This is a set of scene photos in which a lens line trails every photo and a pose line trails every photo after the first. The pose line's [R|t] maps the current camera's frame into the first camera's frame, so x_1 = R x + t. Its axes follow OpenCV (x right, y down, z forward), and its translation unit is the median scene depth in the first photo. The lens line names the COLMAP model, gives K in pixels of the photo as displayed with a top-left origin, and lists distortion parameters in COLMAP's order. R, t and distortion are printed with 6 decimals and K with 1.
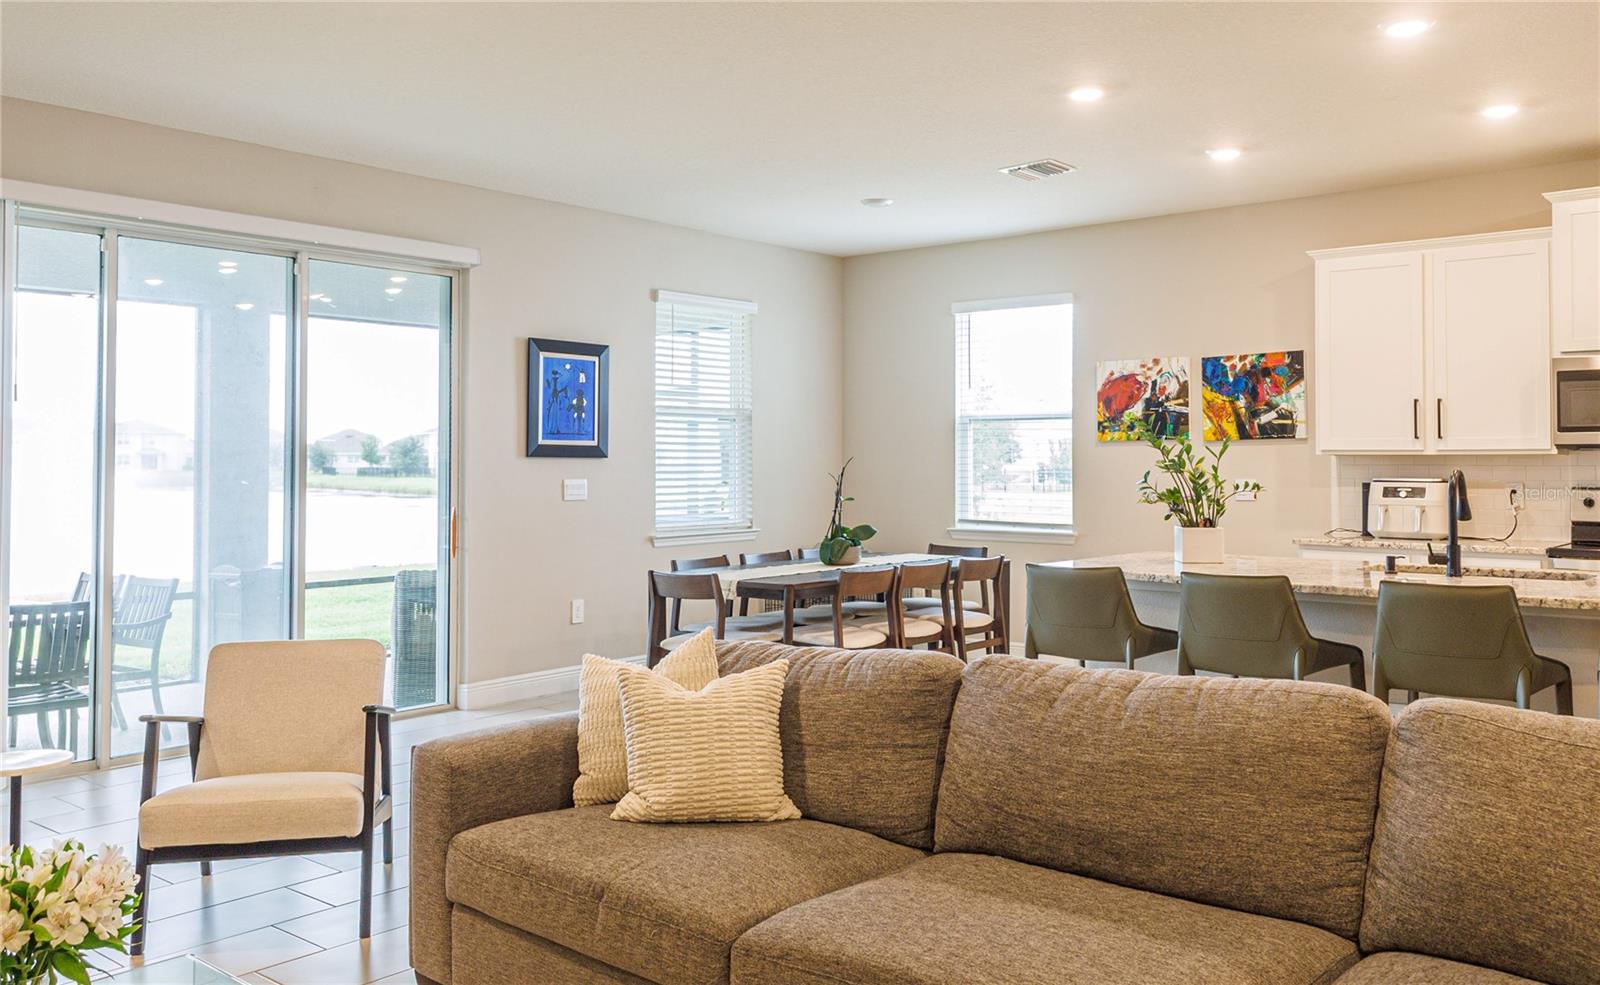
lens RADIAL K [[1316.9, 0, 799.7], [0, 1316.9, 425.7], [0, 0, 1]] dist [0.003878, 0.005540]
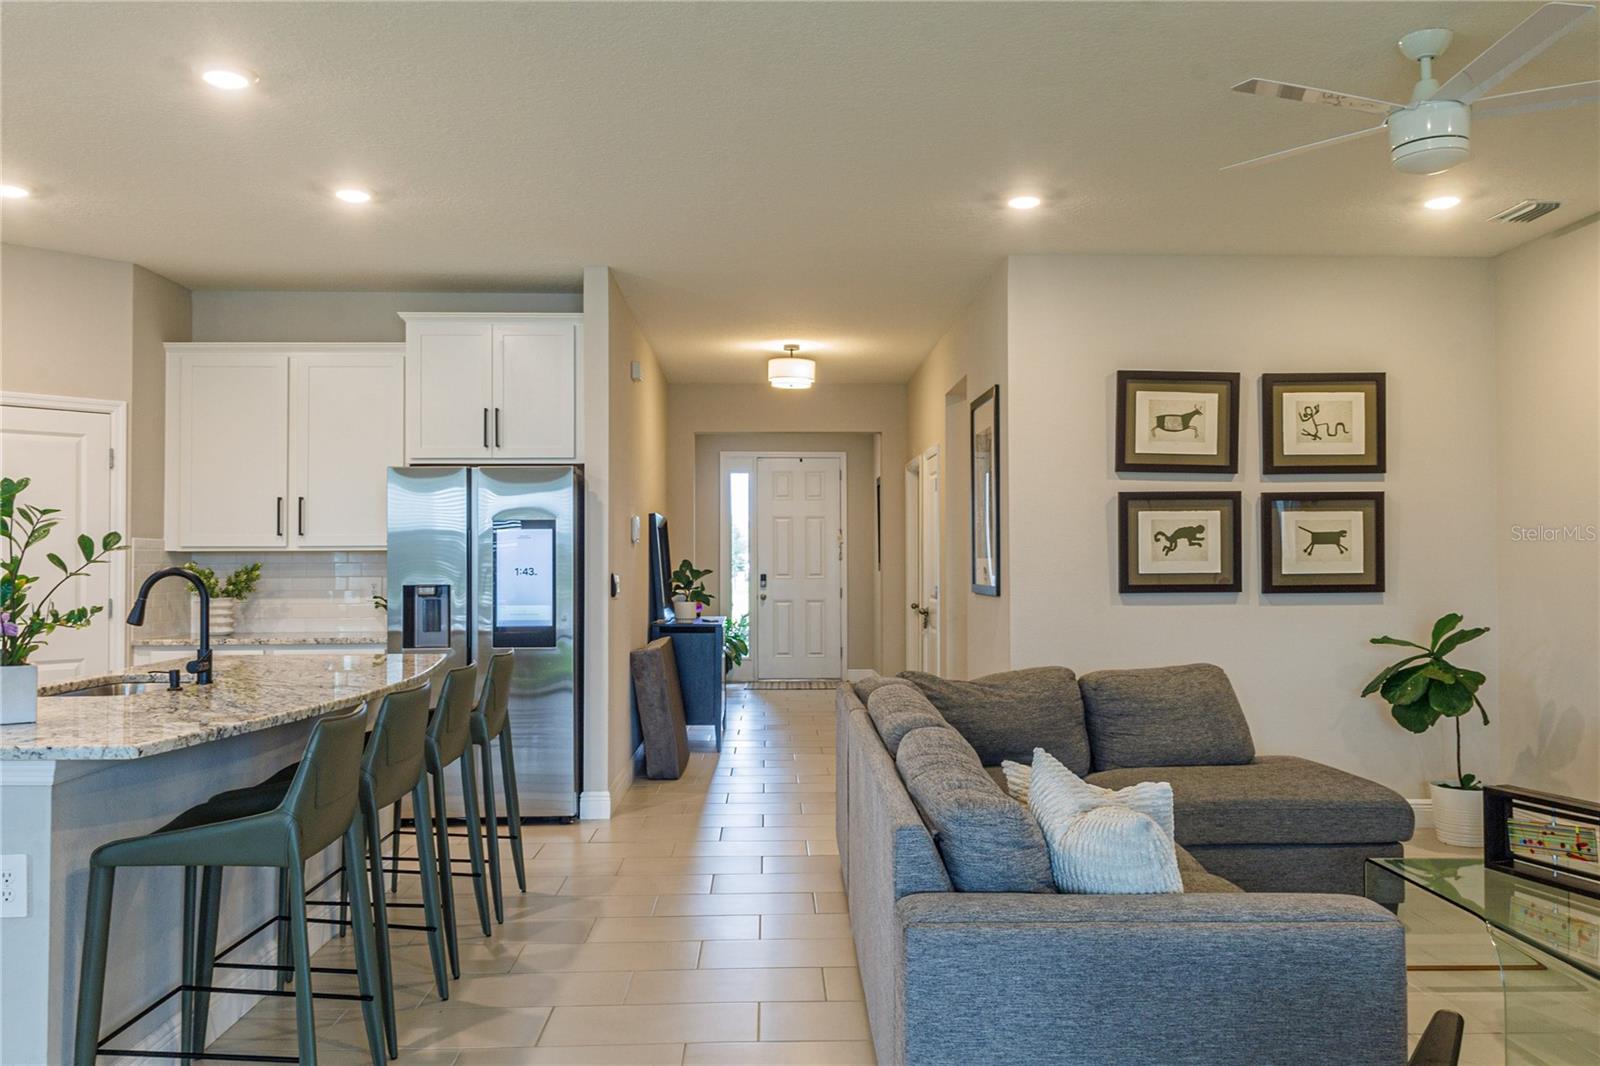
lens RADIAL K [[1239.3, 0, 800.0], [0, 1239.3, 533.0], [0, 0, 1]] dist [0.032729, -0.055485]
pose [[-0.665527, 0.017637, 0.746165, -0.257316], [-0.017327, 0.999086, -0.039070, 0.021316], [-0.746172, -0.038931, -0.664614, 0.757180]]
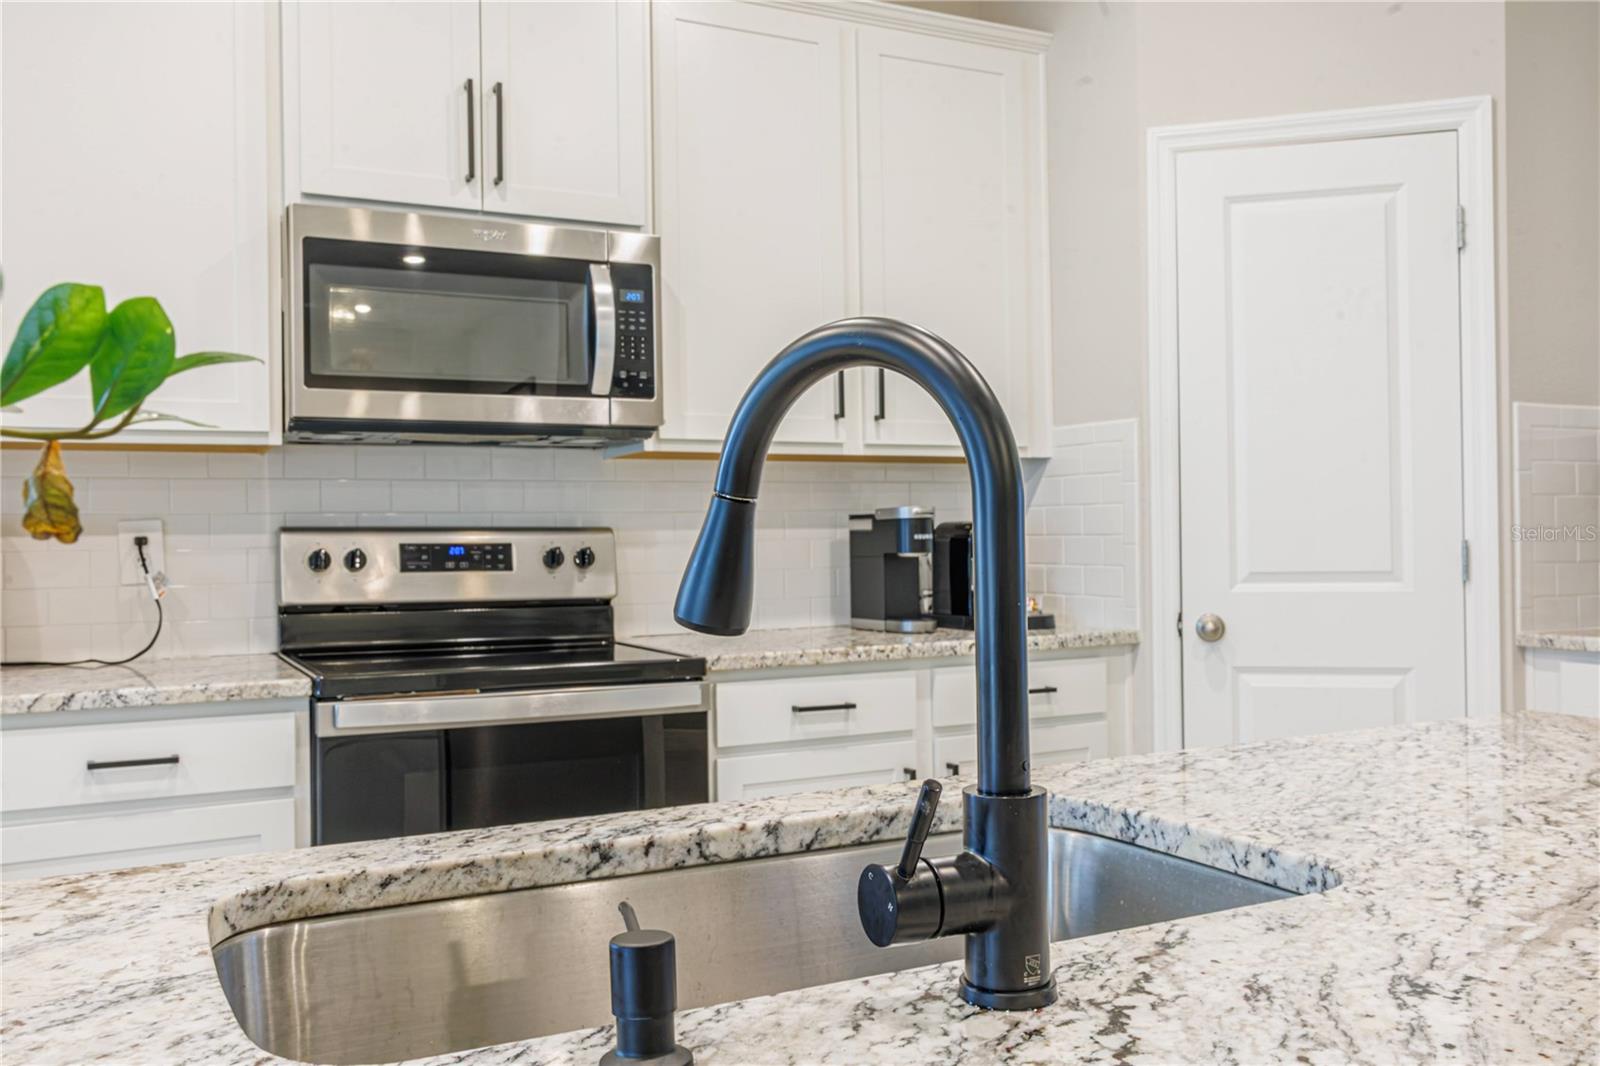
lens RADIAL K [[1373.5, 0, 800.0], [0, 1373.5, 533.0], [0, 0, 1]] dist [-0.007938, -0.000042]
pose [[0.392801, -0.008507, 0.919584, 0.203341], [-0.010768, 0.999846, 0.013849, 0.034825], [-0.919561, -0.015342, 0.392649, 0.571938]]
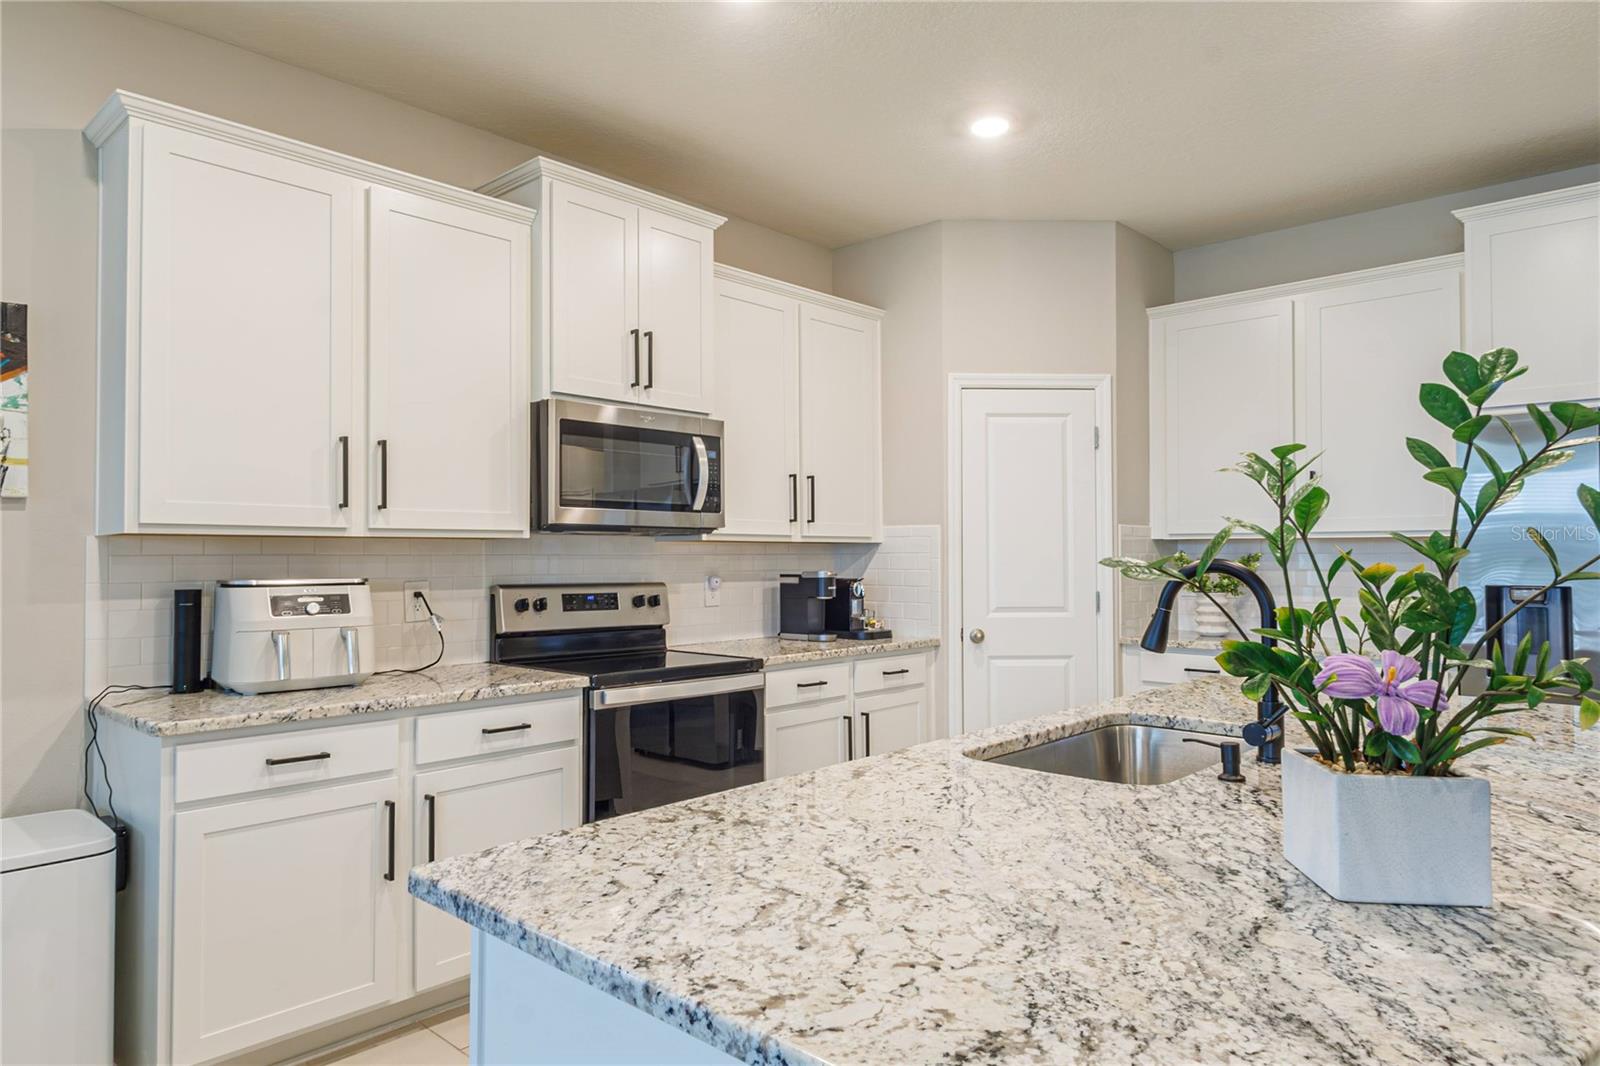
lens RADIAL K [[993.9, 0, 800.0], [0, 993.9, 533.0], [0, 0, 1]] dist [0.014023, -0.002371]
pose [[0.053899, 0.018467, 0.998376, 0.048644], [-0.025885, 0.999519, -0.017091, 0.020250], [-0.998211, -0.024921, 0.054351, 0.696615]]
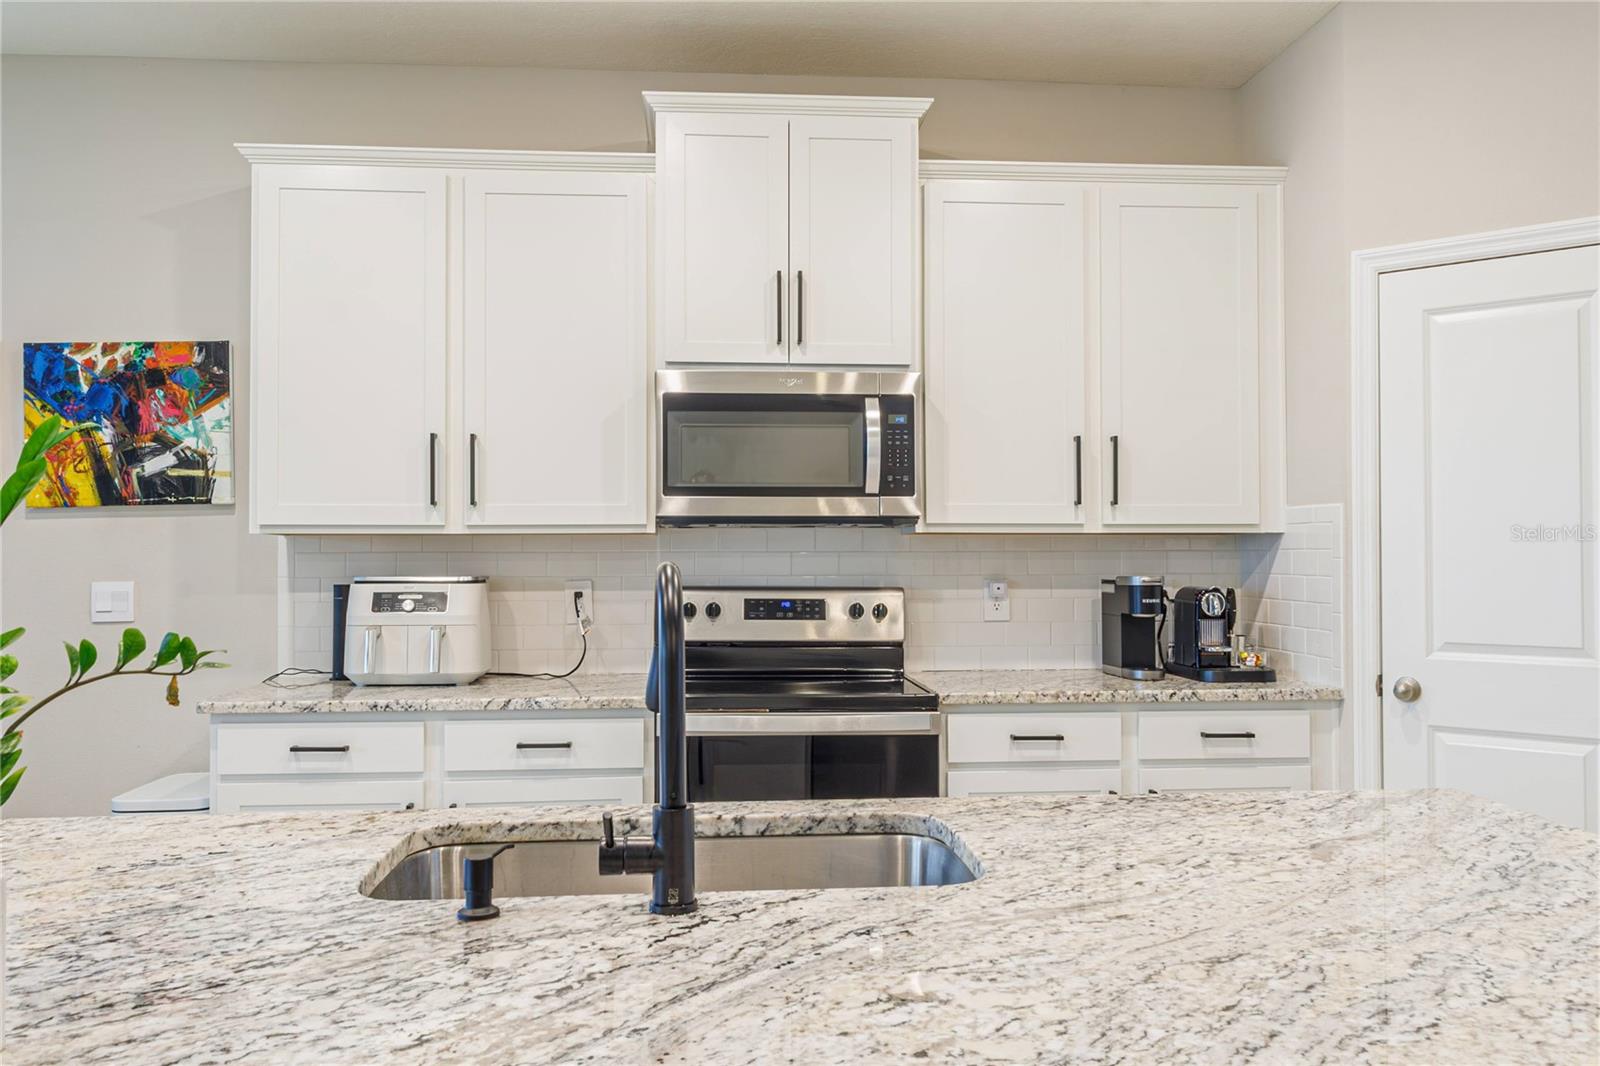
lens RADIAL K [[1239.3, 0, 800.0], [0, 1239.3, 533.0], [0, 0, 1]] dist [0.032729, -0.055485]
pose [[0.711518, 0.006182, 0.702641, 0.186518], [-0.014926, 0.999869, 0.006318, 0.014229], [-0.702510, -0.014983, 0.711516, 0.460765]]
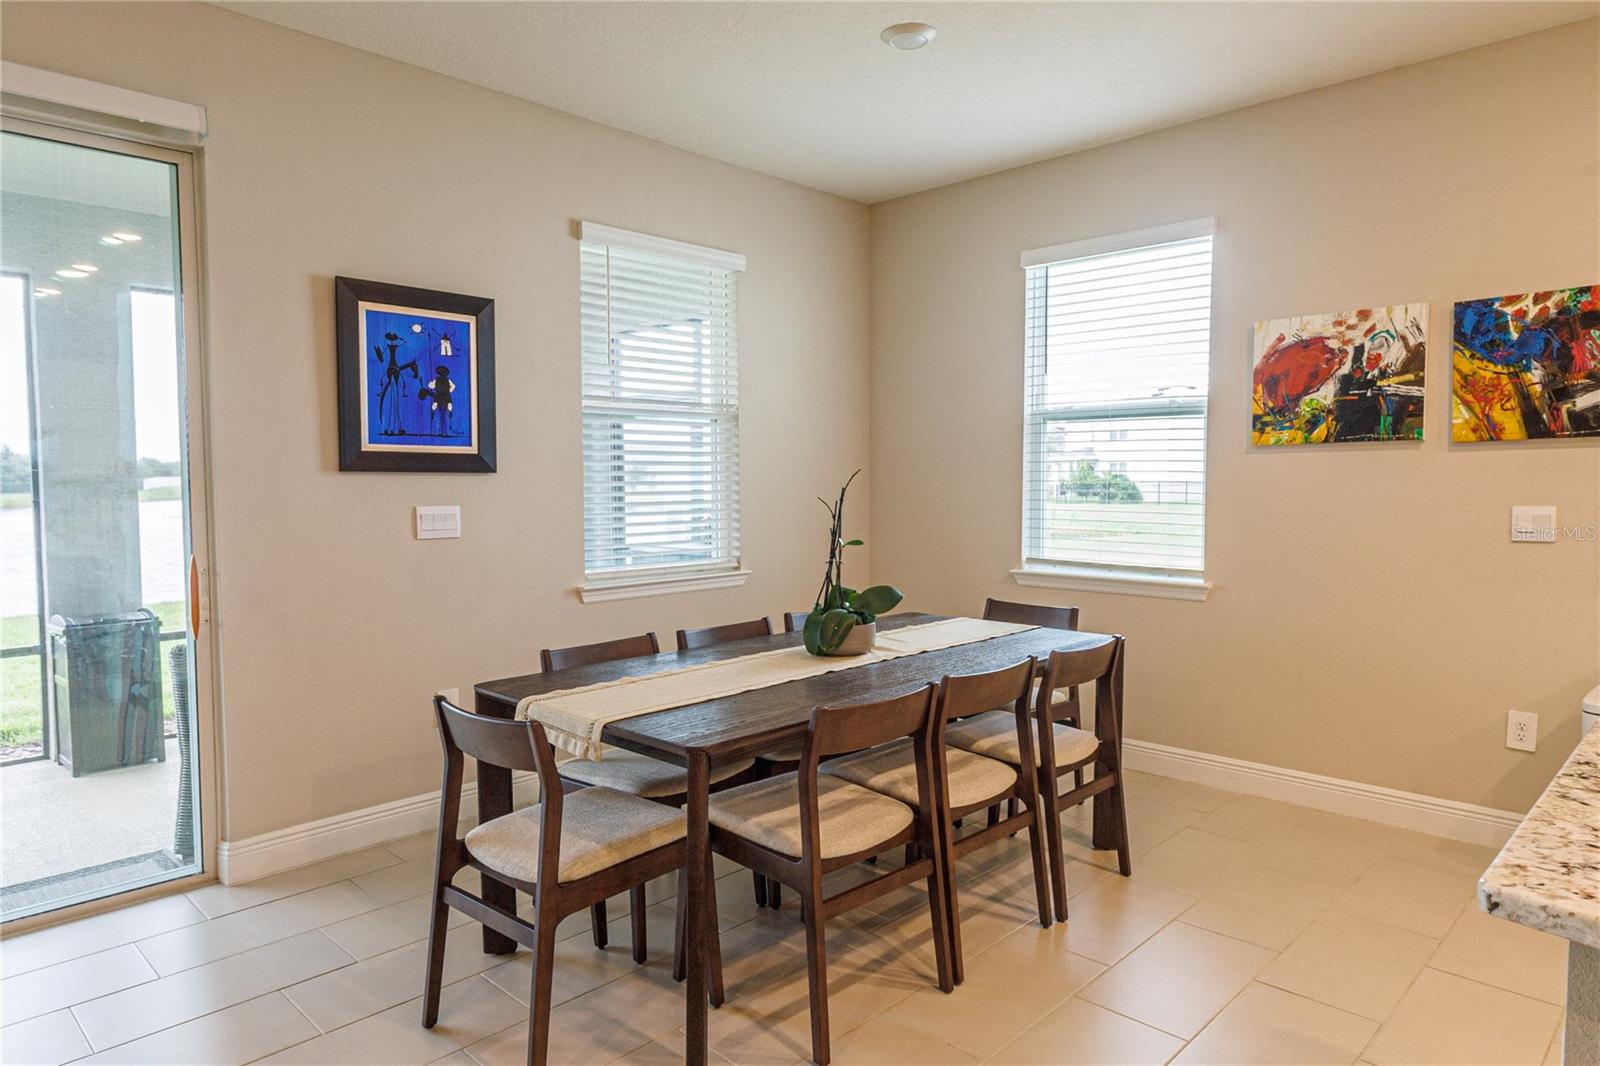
lens RADIAL K [[993.9, 0, 800.0], [0, 993.9, 533.0], [0, 0, 1]] dist [0.014023, -0.002371]
pose [[0.997486, 0.001954, -0.070831, 0.042155], [0.003910, 0.996579, 0.082548, 0.014403], [0.070750, -0.082618, 0.994067, 0.532161]]
